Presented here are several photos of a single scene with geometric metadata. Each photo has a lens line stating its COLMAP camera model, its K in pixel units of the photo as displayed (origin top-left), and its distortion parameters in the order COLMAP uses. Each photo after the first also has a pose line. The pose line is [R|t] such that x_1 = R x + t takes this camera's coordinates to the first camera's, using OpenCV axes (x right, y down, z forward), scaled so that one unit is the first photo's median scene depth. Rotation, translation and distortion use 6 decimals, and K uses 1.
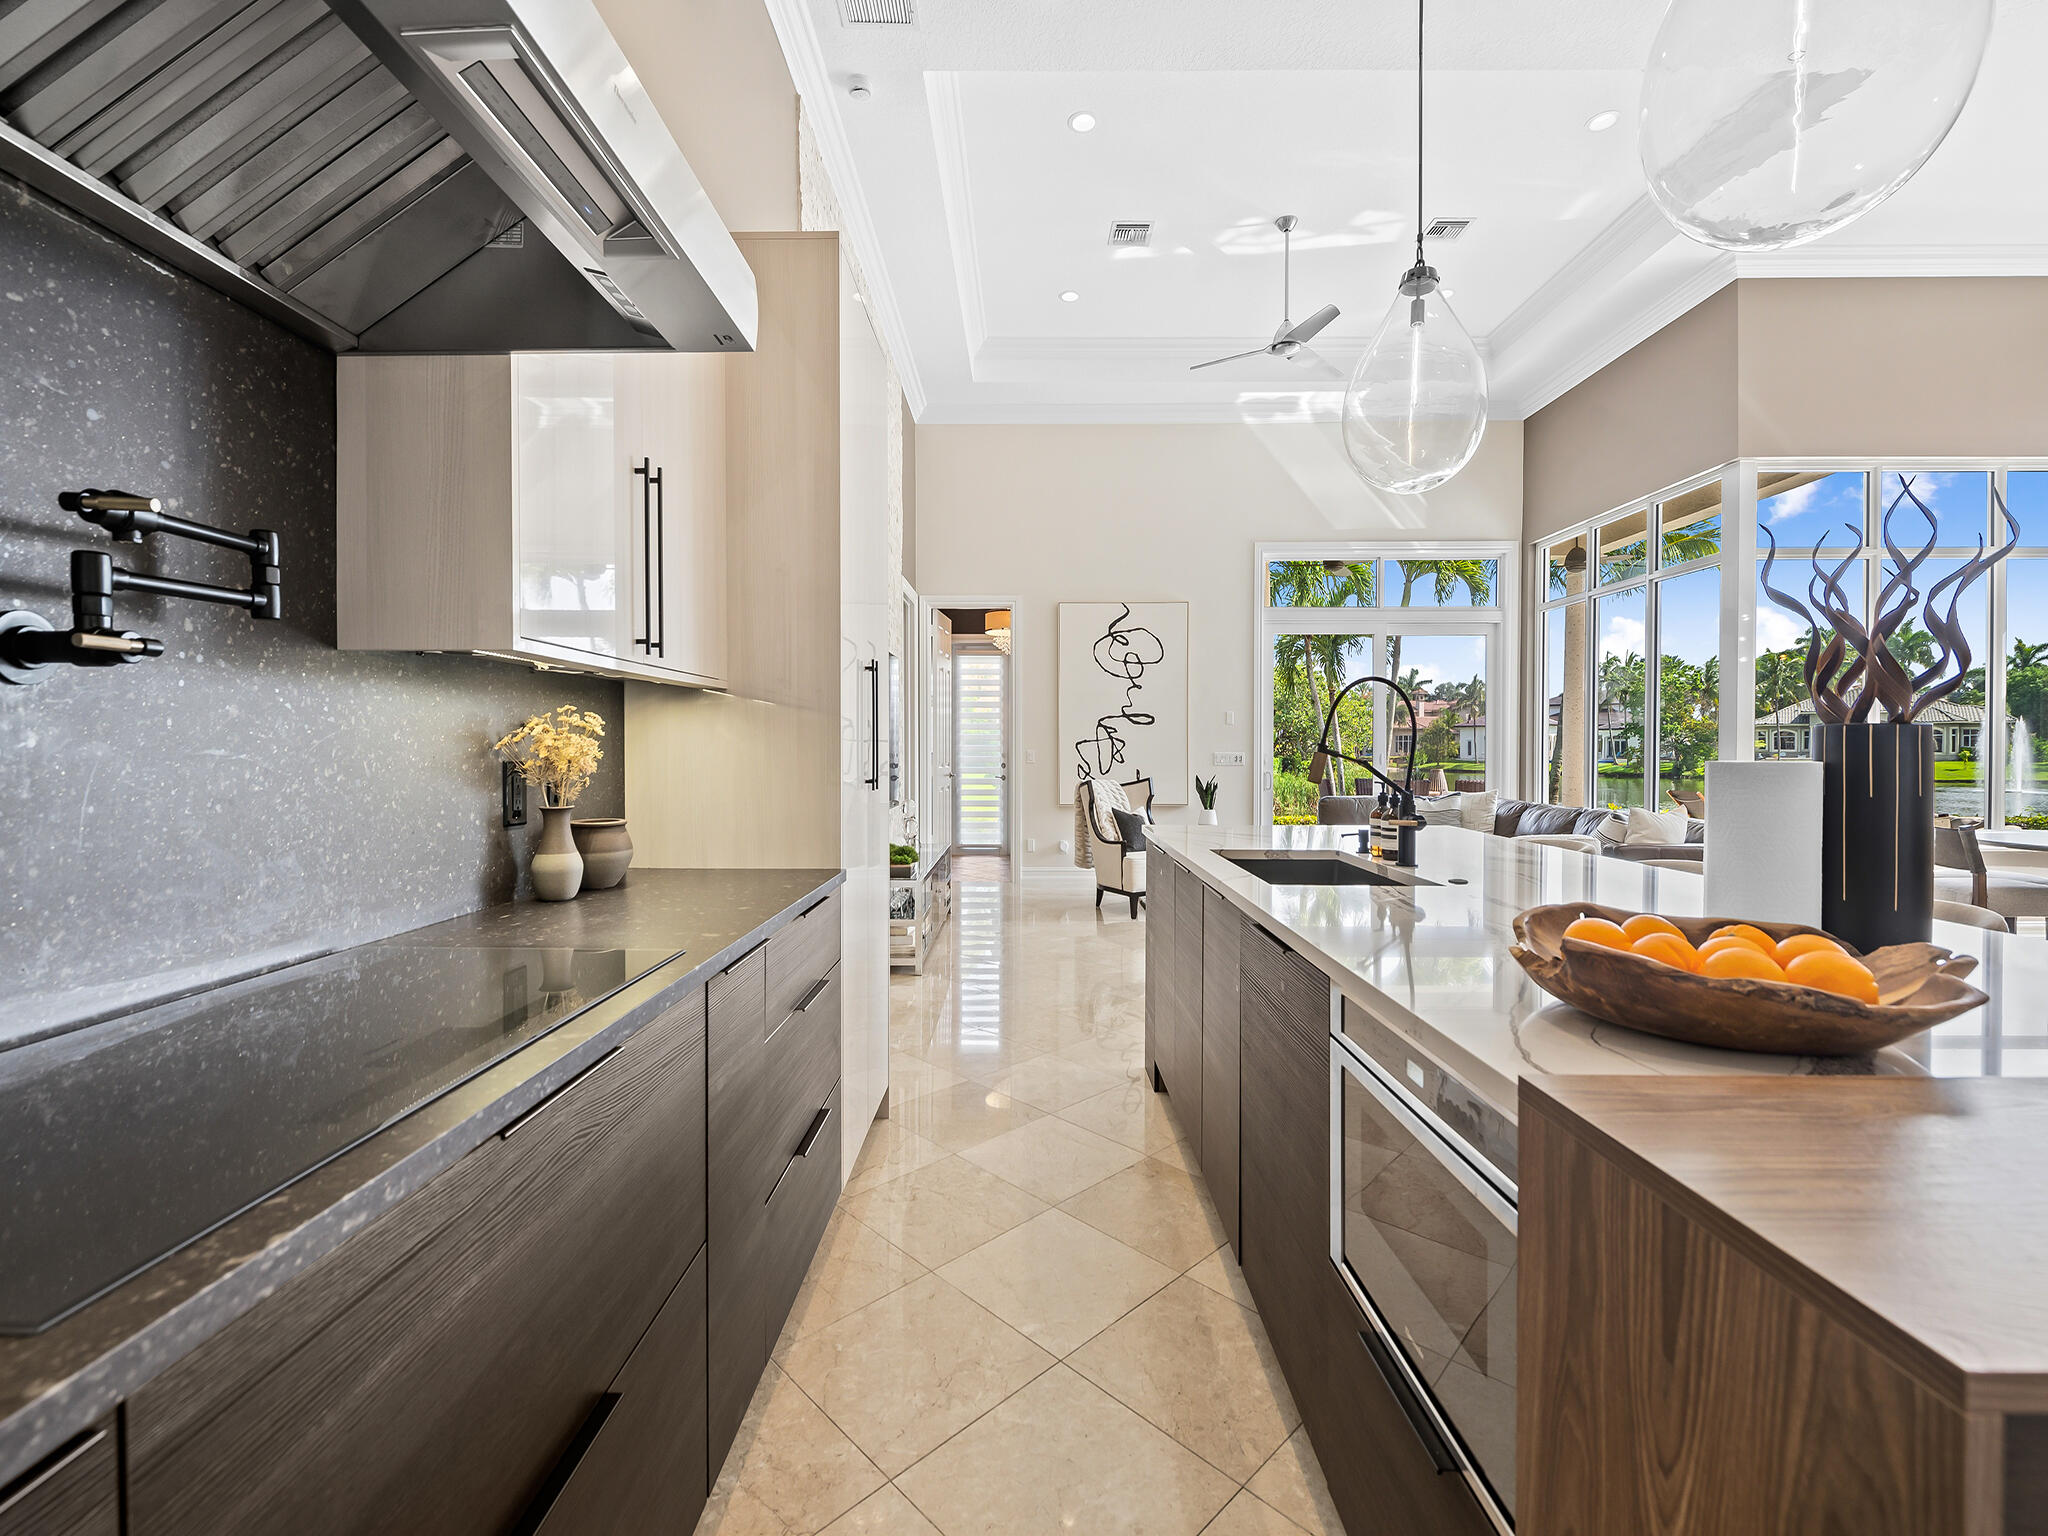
lens RADIAL K [[873.2, 0, 998.0], [0, 873.2, 735.7], [0, 0, 1]] dist [0.006551, -0.003352]
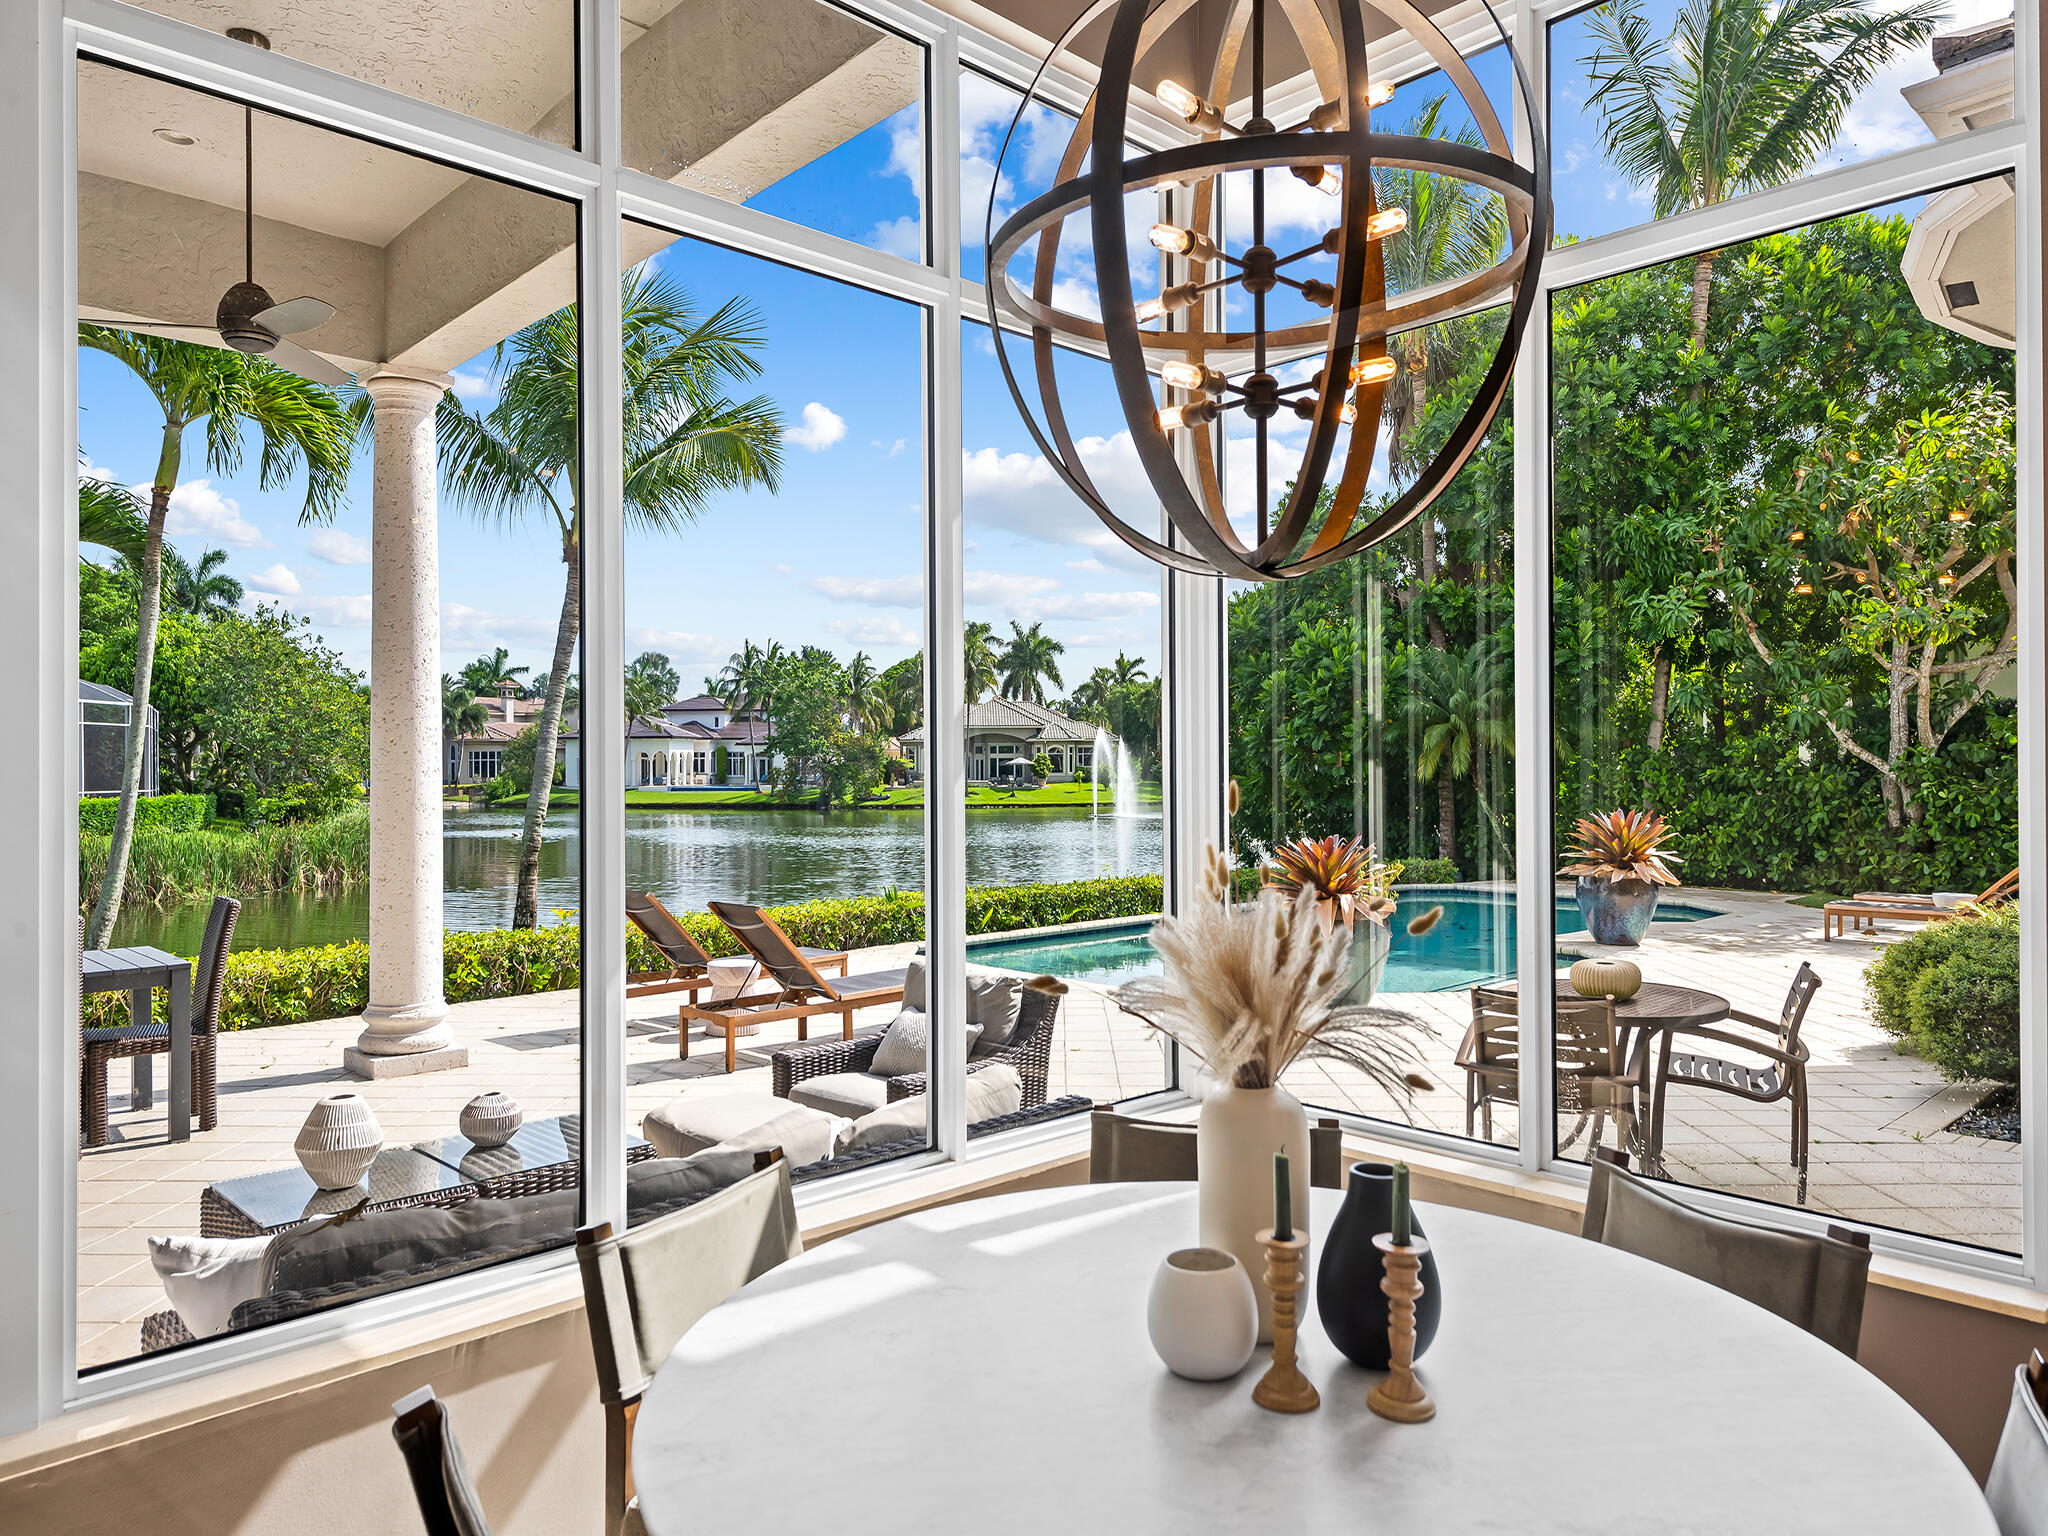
lens RADIAL K [[1362.6, 0, 1025.7], [0, 1362.6, 757.0], [0, 0, 1]] dist [0.018993, -0.009568]
pose [[0.701910, 0.001590, 0.712263, 0.640036], [-0.005552, 0.999979, 0.003239, -0.027004], [-0.712244, -0.006228, 0.701905, 0.486577]]
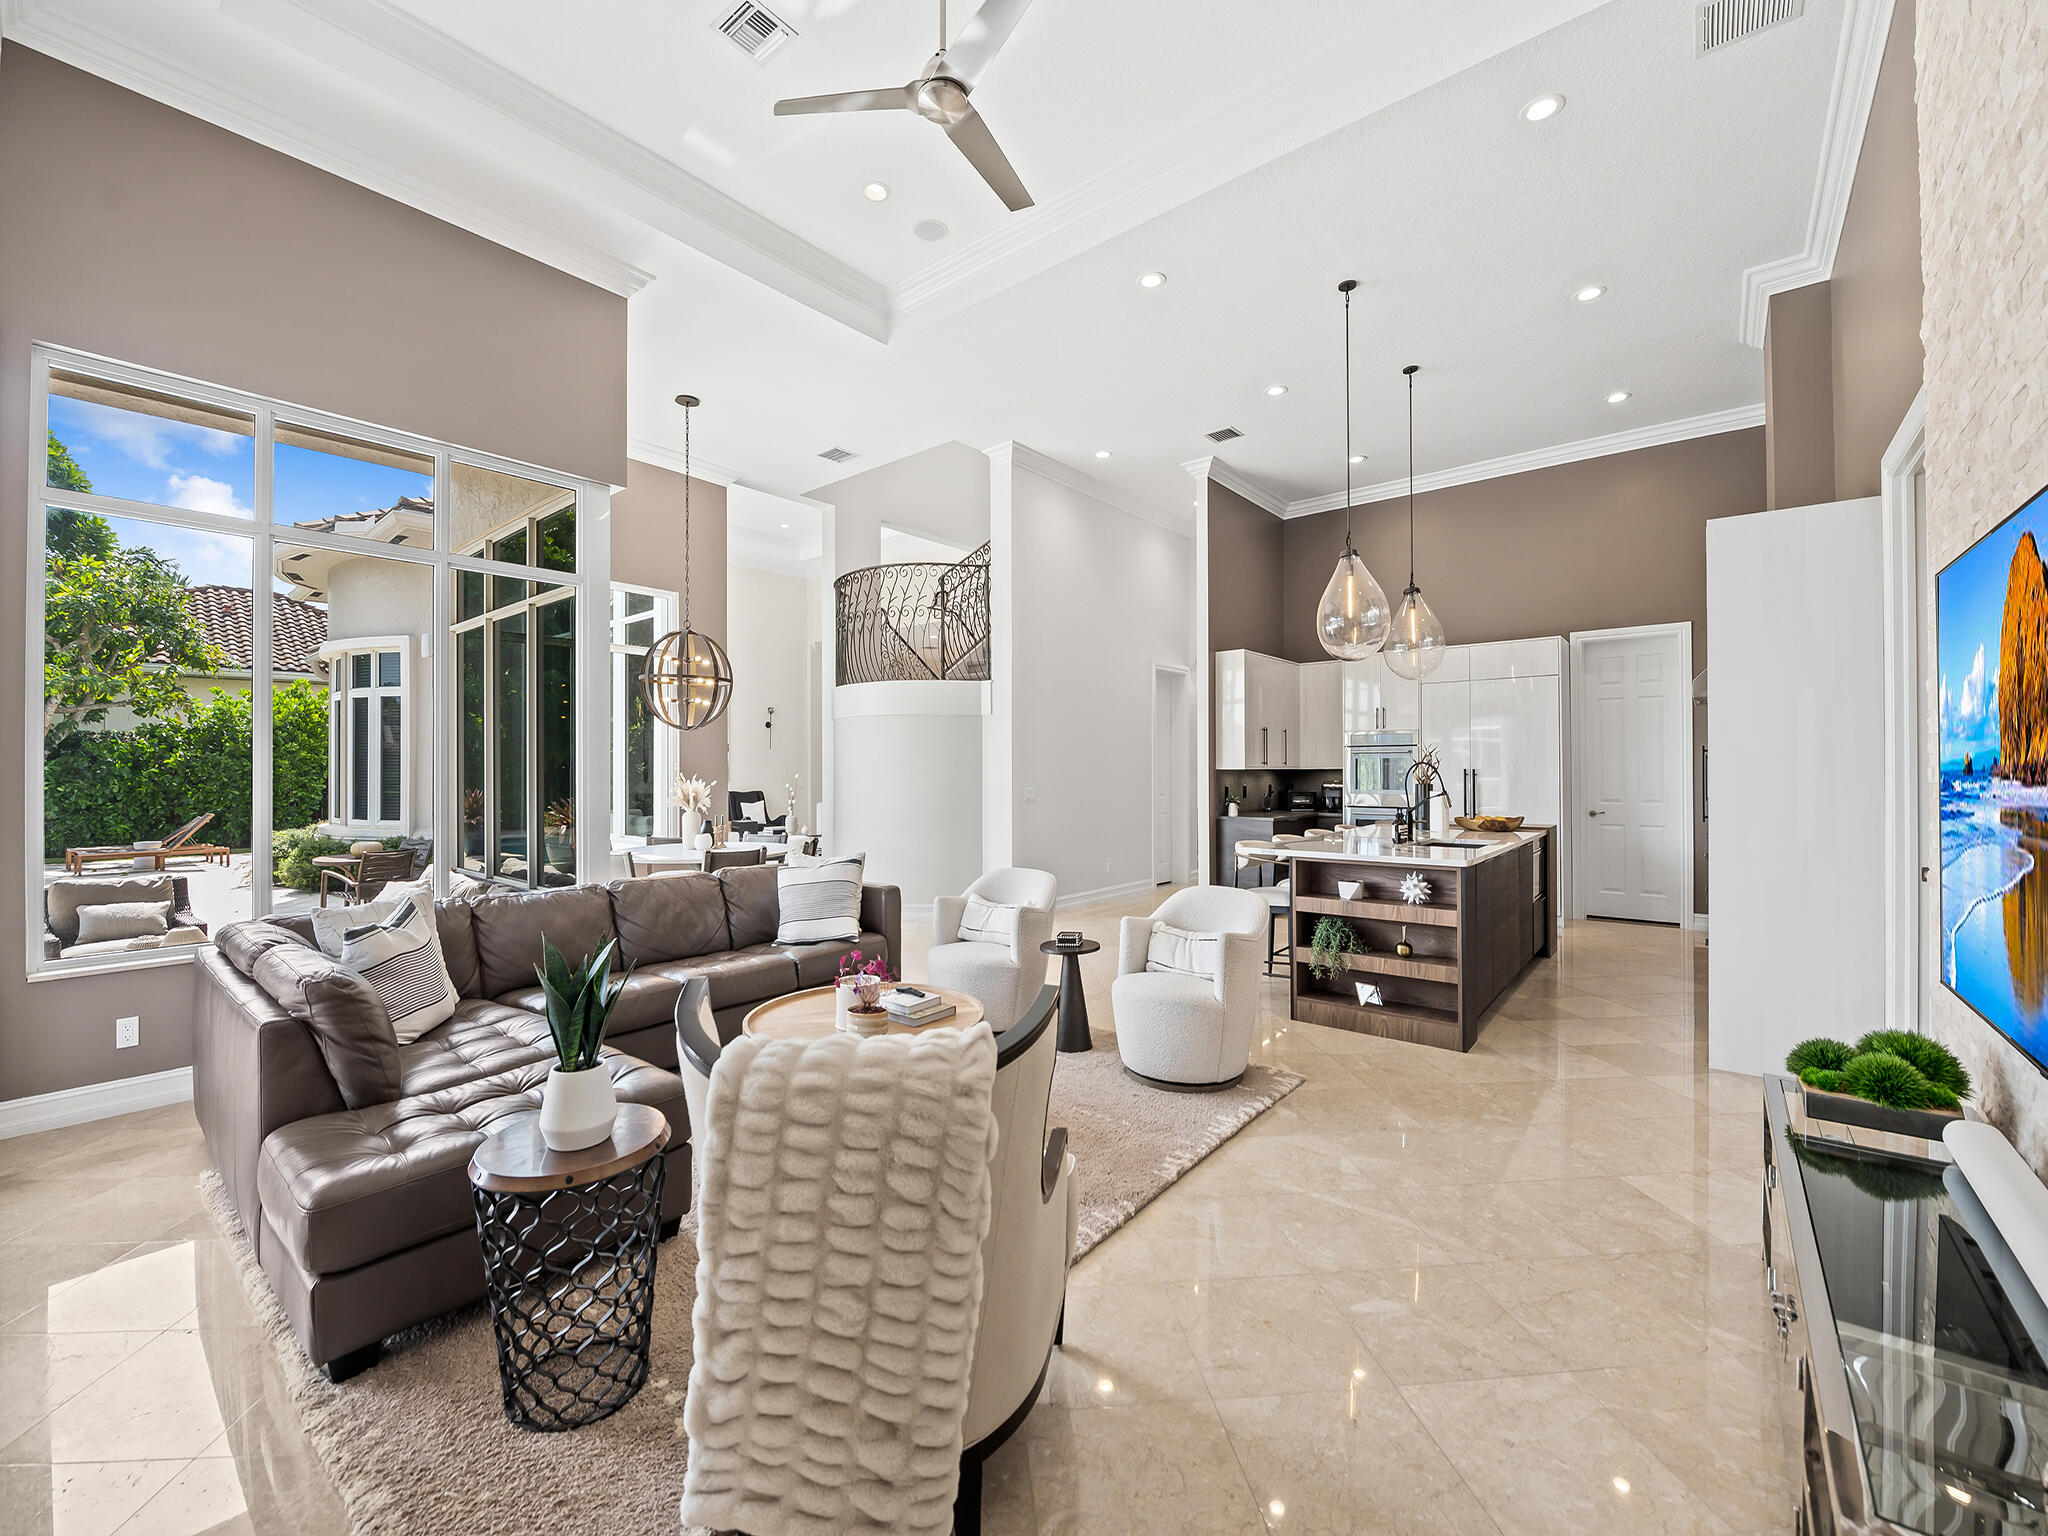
lens RADIAL K [[833.0, 0, 1020.0], [0, 833.0, 763.1], [0, 0, 1]] dist [-0.015831, -0.000058]
pose [[-0.788959, 0.008115, 0.614392, -0.028150], [-0.003395, 0.999840, -0.017565, -0.006527], [-0.614436, -0.015944, -0.788805, 1.133810]]
